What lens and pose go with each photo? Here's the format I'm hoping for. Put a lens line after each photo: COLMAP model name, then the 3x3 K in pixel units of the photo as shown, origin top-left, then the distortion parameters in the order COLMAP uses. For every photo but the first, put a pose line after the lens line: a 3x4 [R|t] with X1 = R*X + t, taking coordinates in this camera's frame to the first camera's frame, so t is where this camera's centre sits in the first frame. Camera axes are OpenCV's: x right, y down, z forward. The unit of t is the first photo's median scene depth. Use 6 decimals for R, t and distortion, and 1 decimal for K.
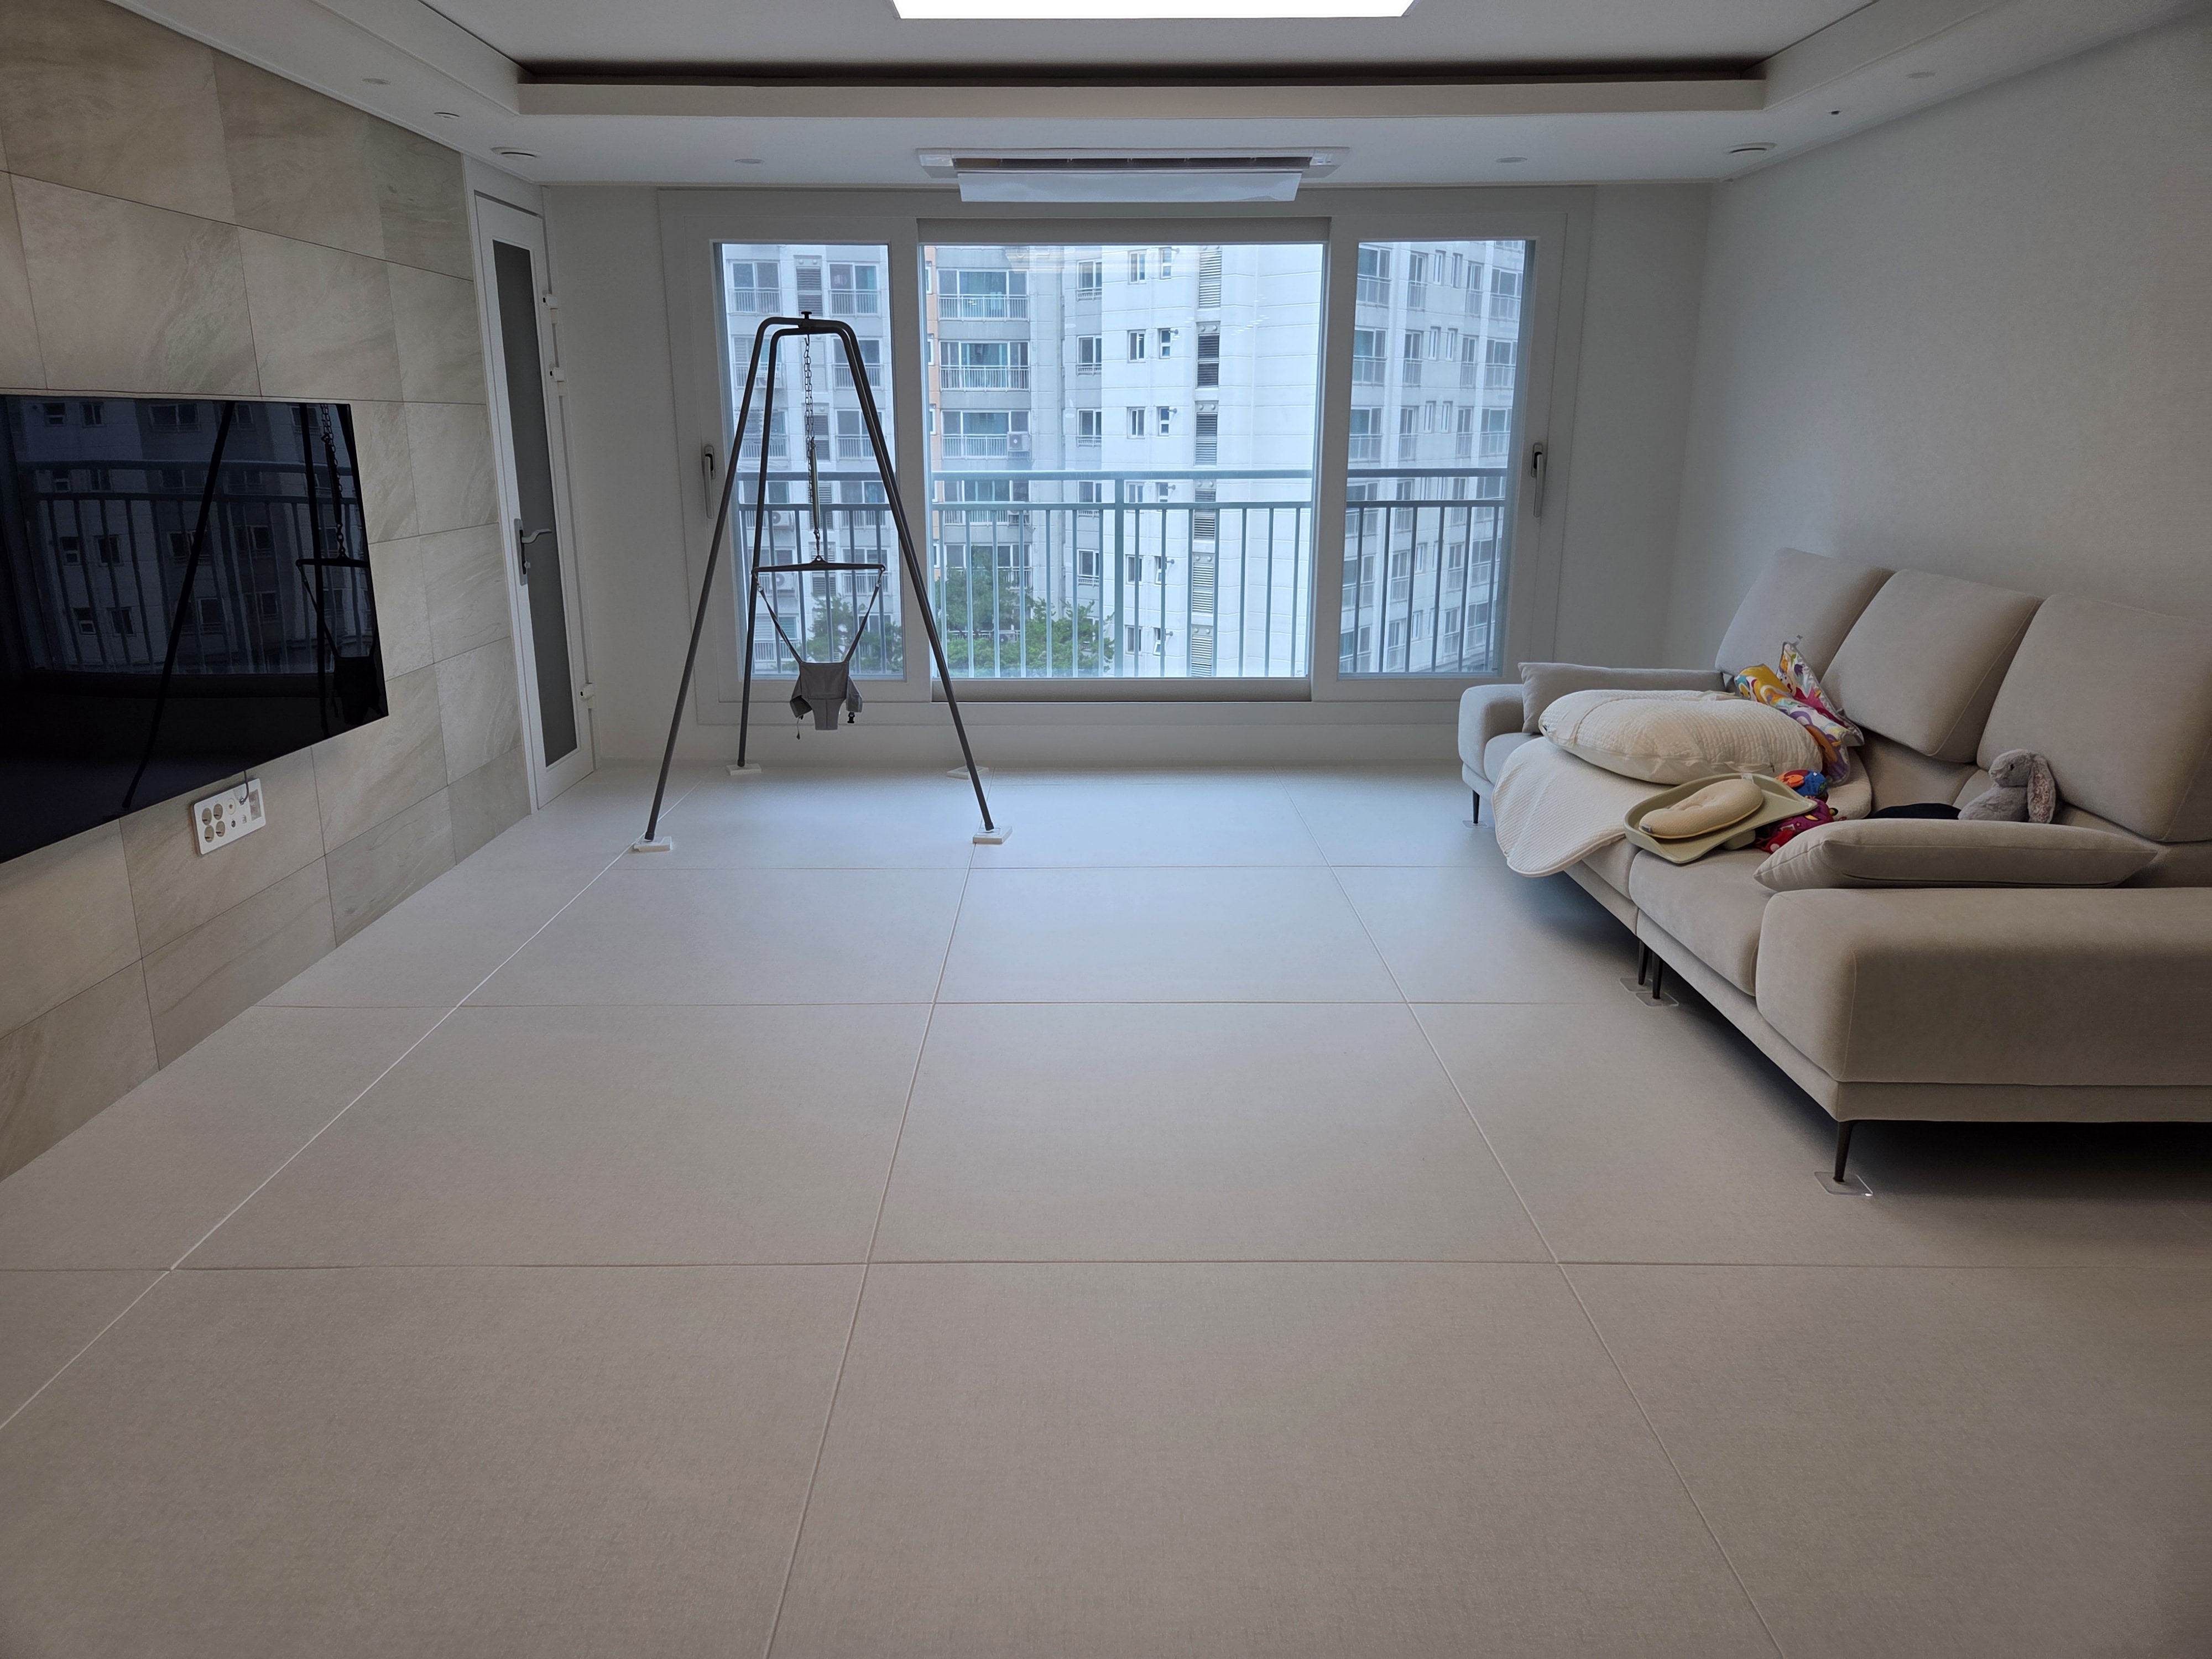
lens RADIAL K [[1464.7, 0, 1098.5], [0, 1464.7, 808.7], [0, 0, 1]] dist [0.069153, -0.050380]
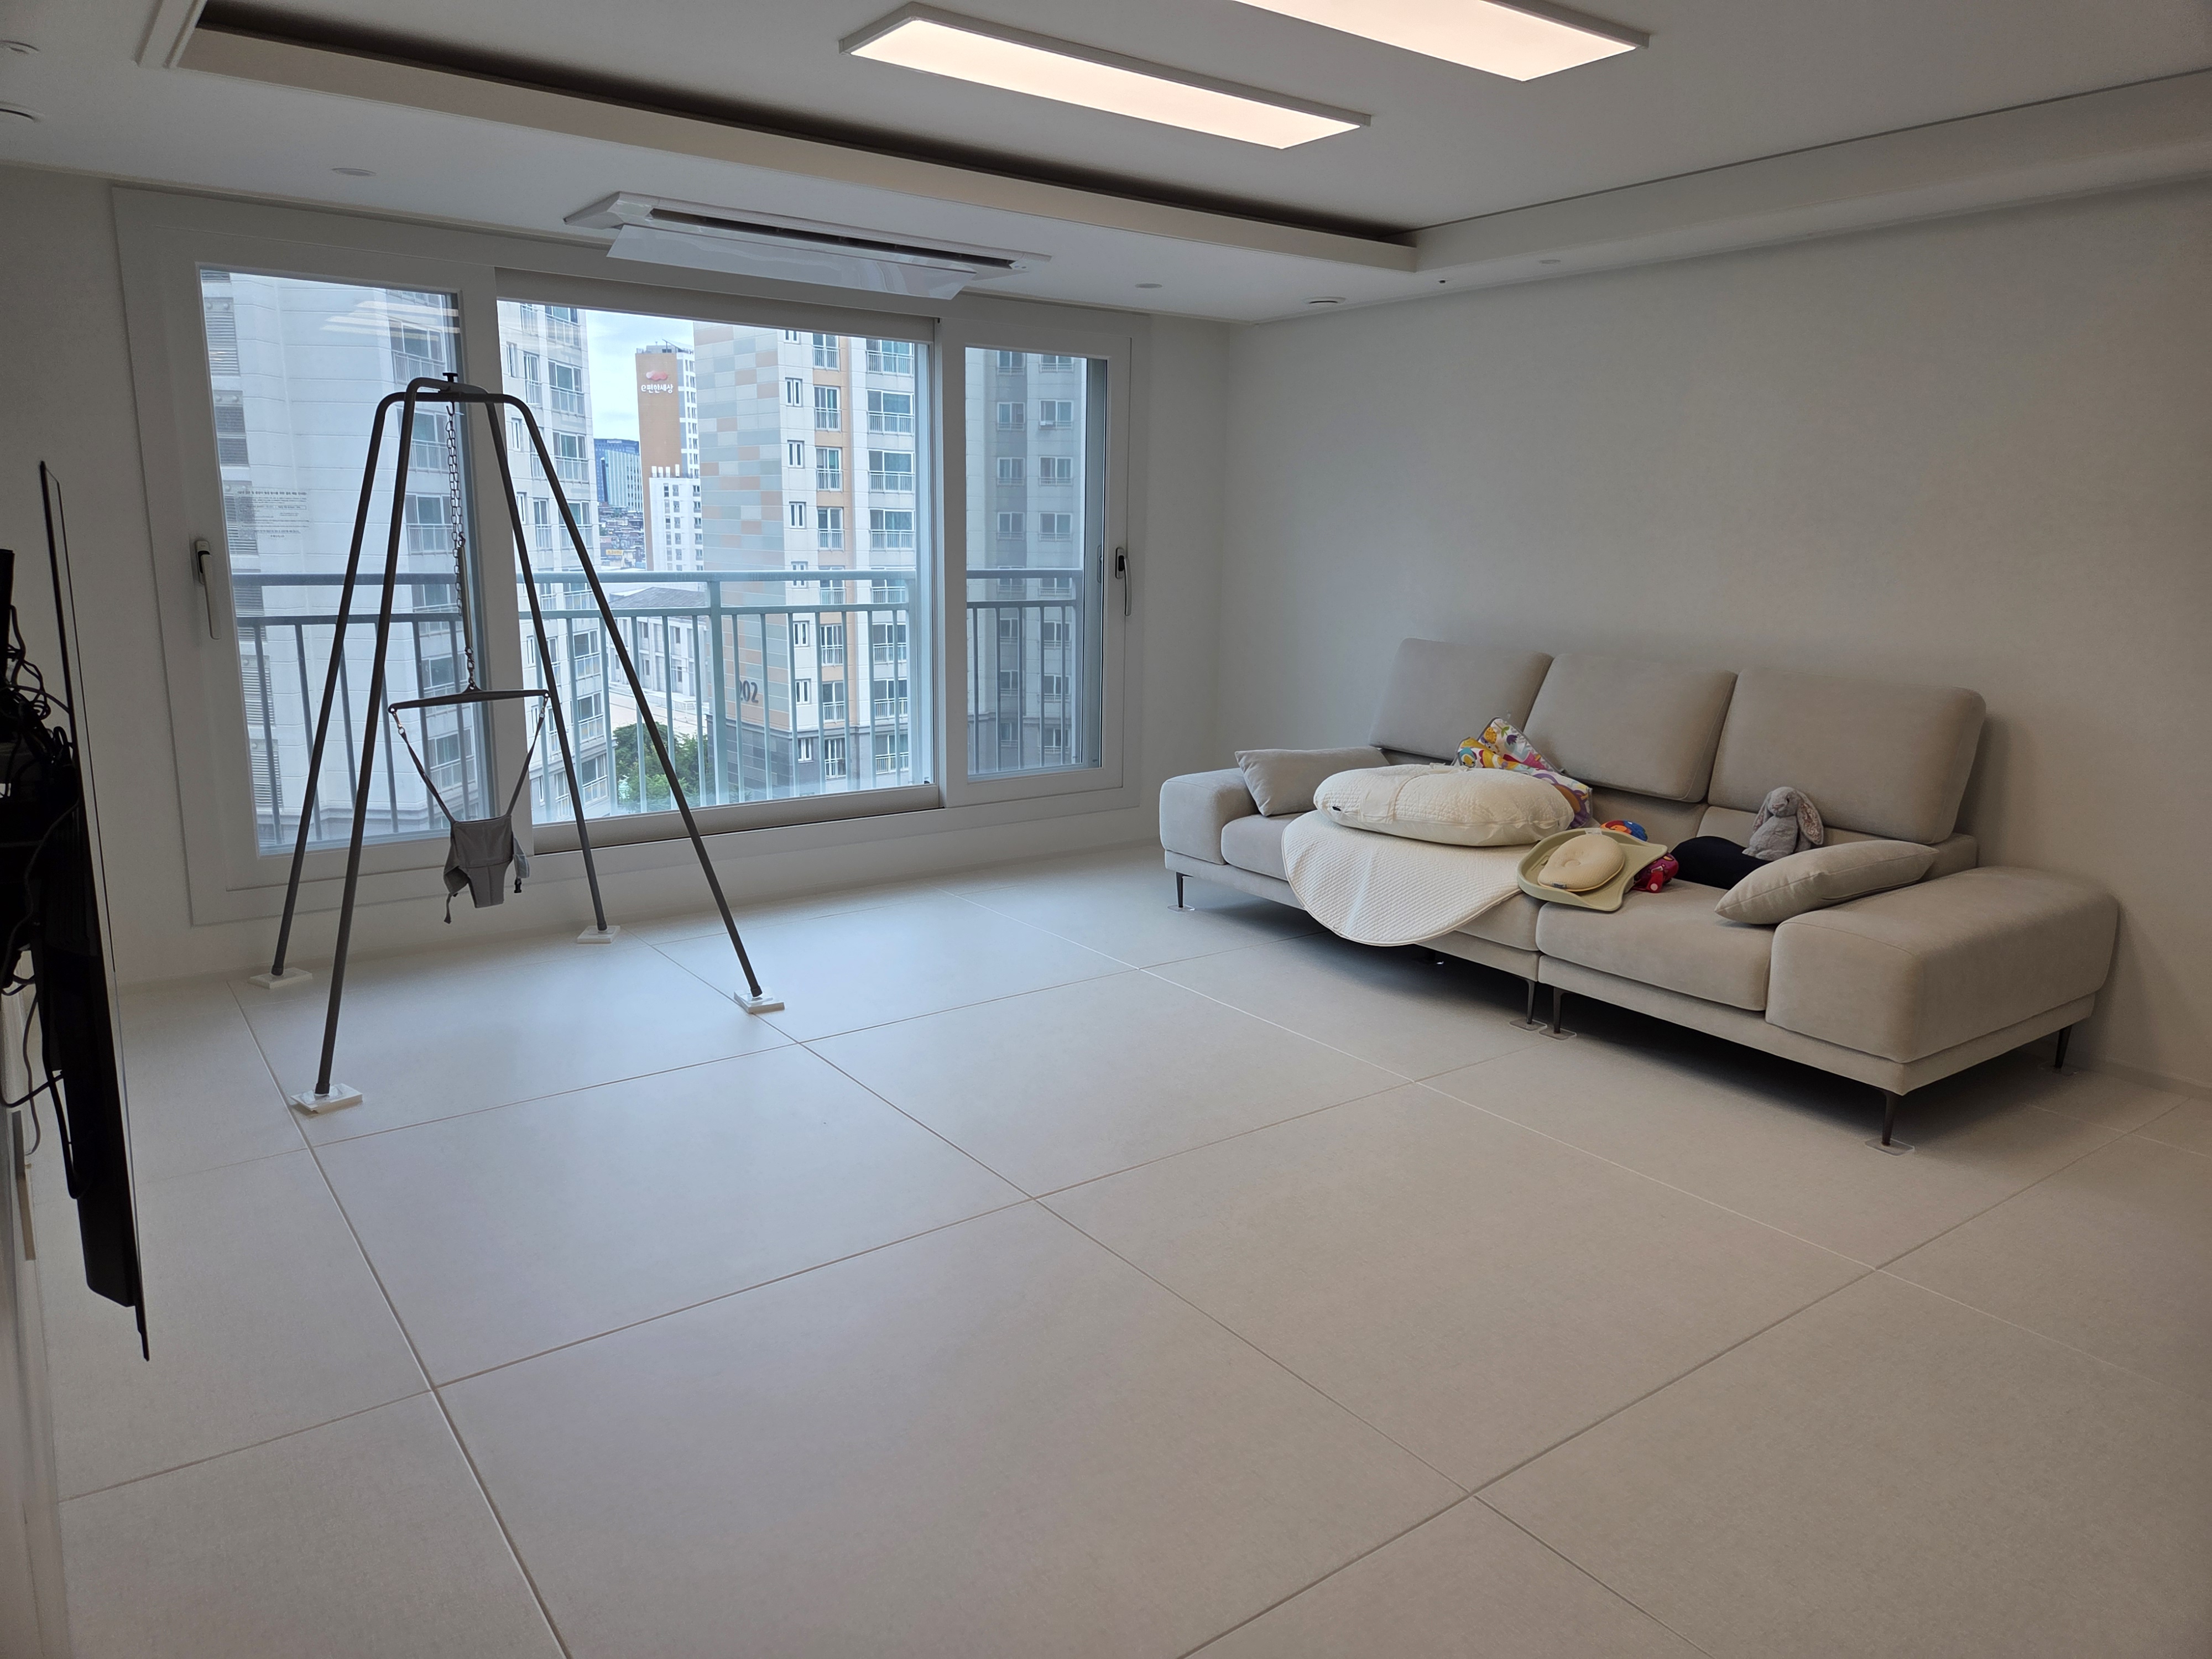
lens RADIAL K [[1465.2, 0, 1112.5], [0, 1465.2, 810.8], [0, 0, 1]] dist [0.076461, -0.067190]
pose [[0.806296, -0.099184, 0.583137, -0.394946], [0.133809, 0.990870, -0.016482, -0.049455], [-0.576178, 0.091318, 0.812207, 0.188482]]
